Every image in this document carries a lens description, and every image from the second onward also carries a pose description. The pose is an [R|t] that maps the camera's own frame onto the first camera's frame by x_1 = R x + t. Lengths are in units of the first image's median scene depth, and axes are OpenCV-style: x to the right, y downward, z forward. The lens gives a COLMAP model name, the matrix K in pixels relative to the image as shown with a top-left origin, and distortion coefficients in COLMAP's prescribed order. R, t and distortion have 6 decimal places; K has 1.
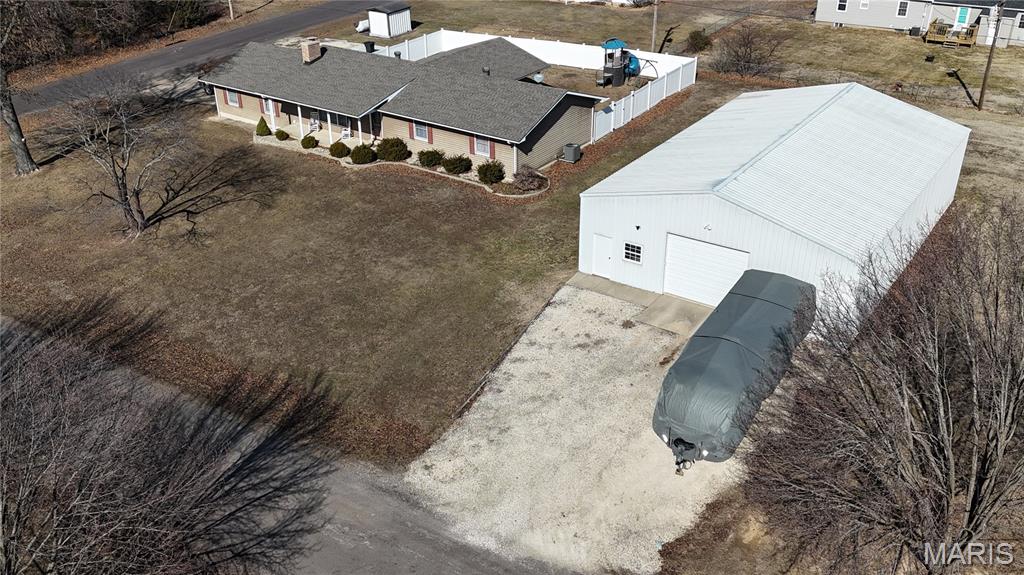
lens RADIAL K [[901.2, 0, 515.4], [0, 901.2, 284.7], [0, 0, 1]] dist [0.138635, -0.274206]
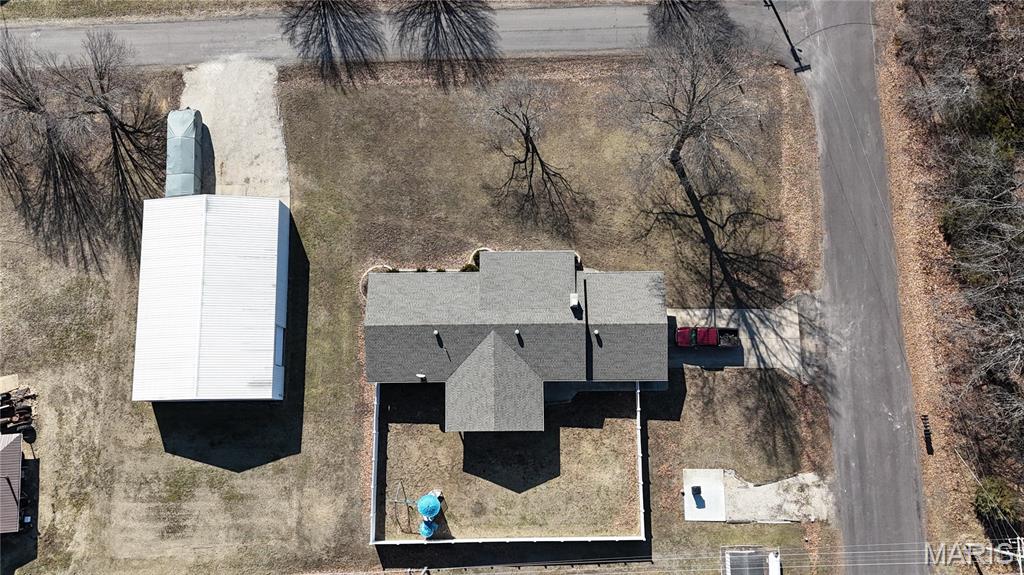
lens RADIAL K [[747.8, 0, 513.1], [0, 747.8, 291.1], [0, 0, 1]] dist [0.080464, -0.073258]
pose [[-0.815402, 0.577258, -0.043504, -0.125056], [-0.243025, -0.273137, 0.930771, -1.366815], [0.525413, 0.769525, 0.363005, 0.597789]]
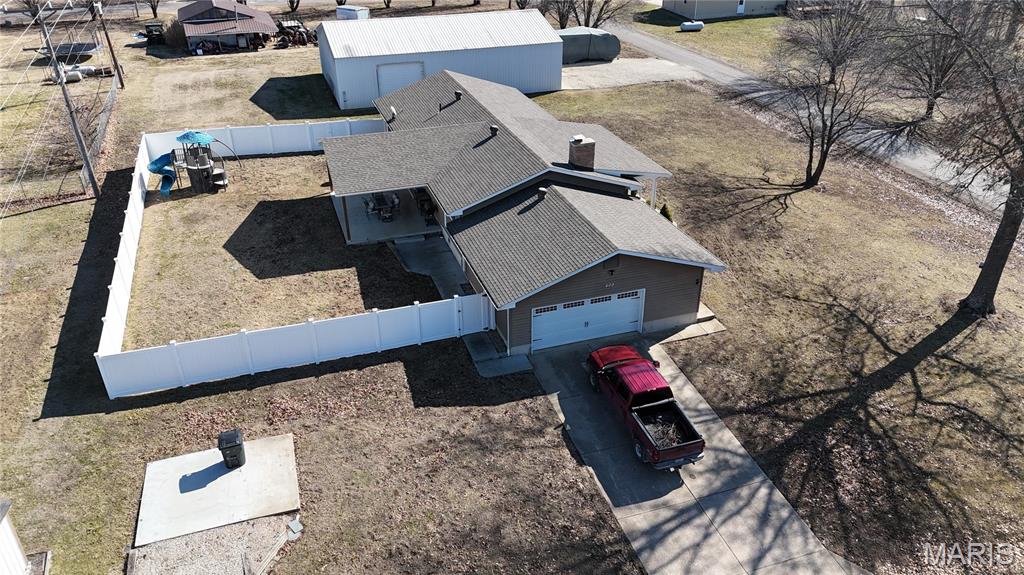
lens RADIAL K [[754.5, 0, 516.3], [0, 754.5, 286.4], [0, 0, 1]] dist [0.060953, -0.054540]
pose [[-0.805247, -0.276005, 0.524785, -0.574827], [0.292555, 0.584885, 0.756519, -0.722676], [-0.515741, 0.762713, -0.390230, 1.469467]]
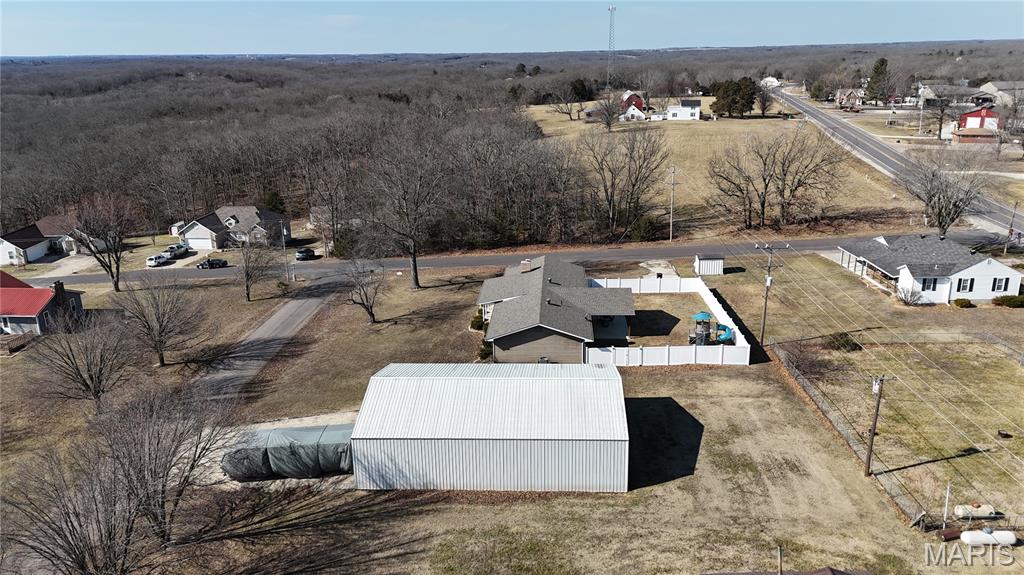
lens RADIAL K [[747.8, 0, 513.1], [0, 747.8, 291.1], [0, 0, 1]] dist [0.080464, -0.073258]
pose [[0.521682, 0.257407, -0.813381, 1.020981], [-0.390522, 0.919699, 0.040582, -0.286741], [0.758512, 0.296473, 0.580314, 0.188414]]
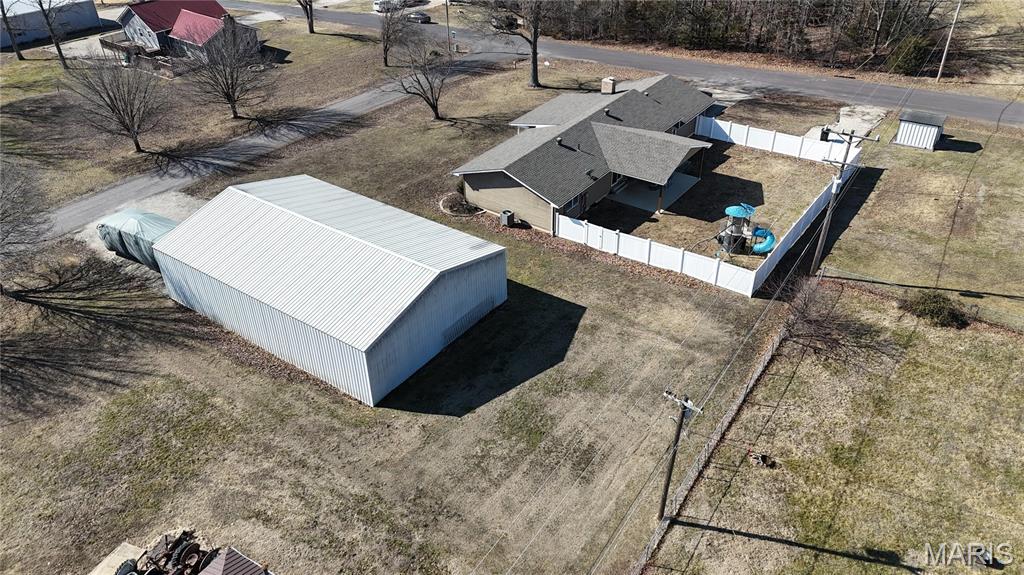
lens RADIAL K [[746.8, 0, 512.0], [0, 746.8, 287.5], [0, 0, 1]] dist [0.083629, -0.073869]
pose [[-0.017185, 0.571741, -0.820254, 0.950094], [-0.459860, 0.723938, 0.514240, -0.602177], [0.887825, 0.386039, 0.250480, 0.777320]]
